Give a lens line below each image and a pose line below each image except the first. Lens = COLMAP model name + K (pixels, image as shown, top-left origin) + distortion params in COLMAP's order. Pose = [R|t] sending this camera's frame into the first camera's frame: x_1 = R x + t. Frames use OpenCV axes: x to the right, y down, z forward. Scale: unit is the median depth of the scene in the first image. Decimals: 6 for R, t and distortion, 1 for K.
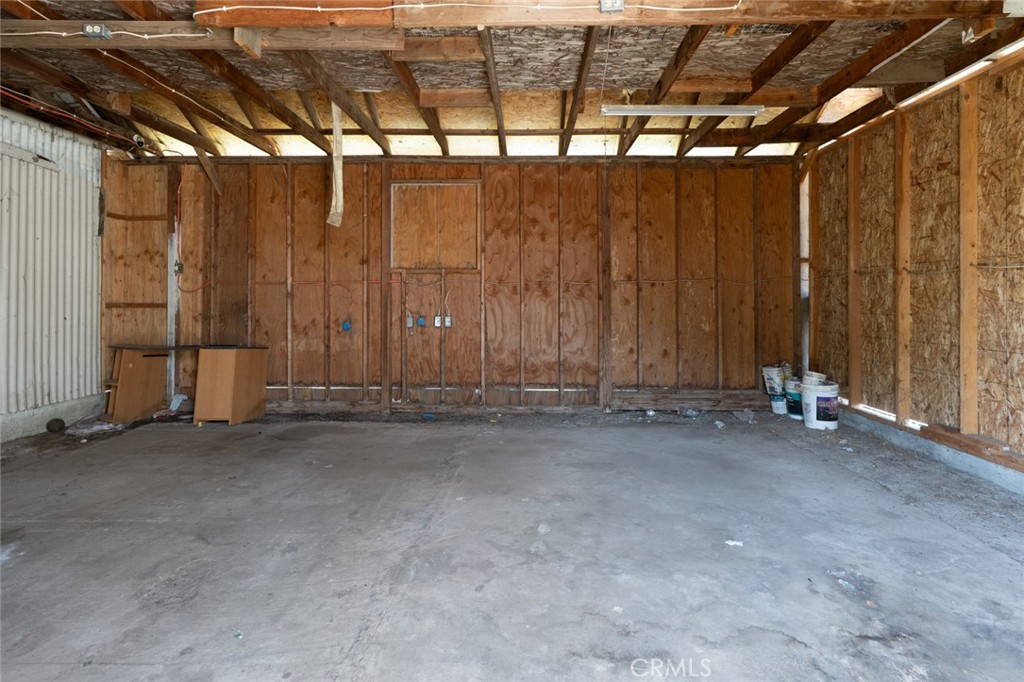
lens RADIAL K [[505.1, 0, 518.9], [0, 505.1, 297.2], [0, 0, 1]] dist [-0.007263, 0.003704]
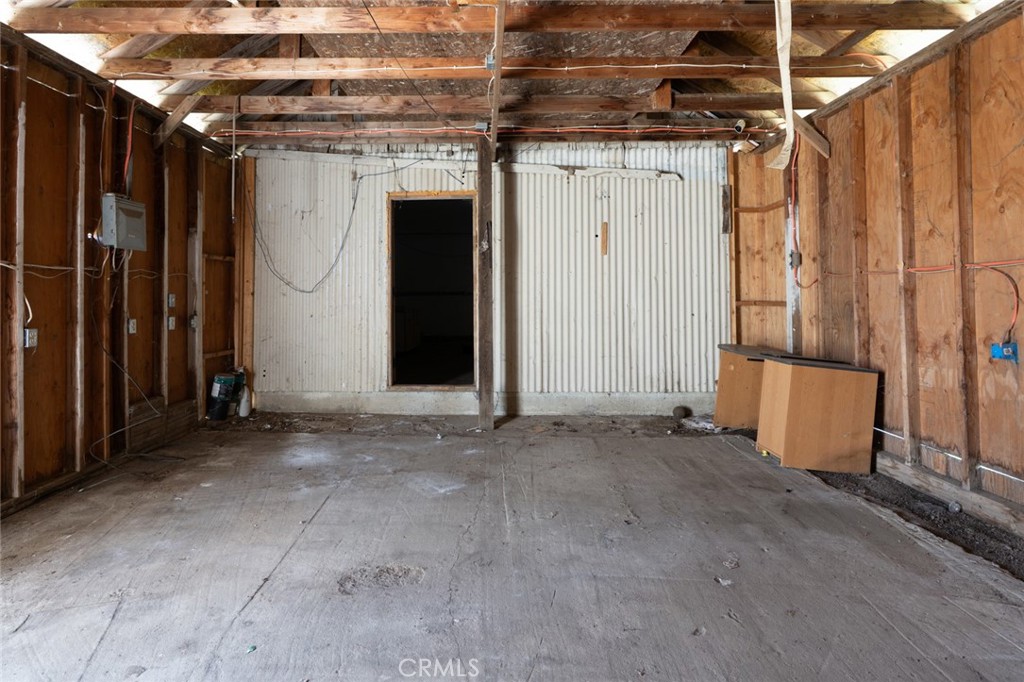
lens RADIAL K [[505.1, 0, 503.8], [0, 505.1, 285.5], [0, 0, 1]] dist [-0.007263, 0.003704]
pose [[0.017537, -0.021373, -0.999618, 0.159825], [0.003637, 0.999766, -0.021312, 0.001356], [0.999840, -0.003262, 0.017610, 0.551364]]
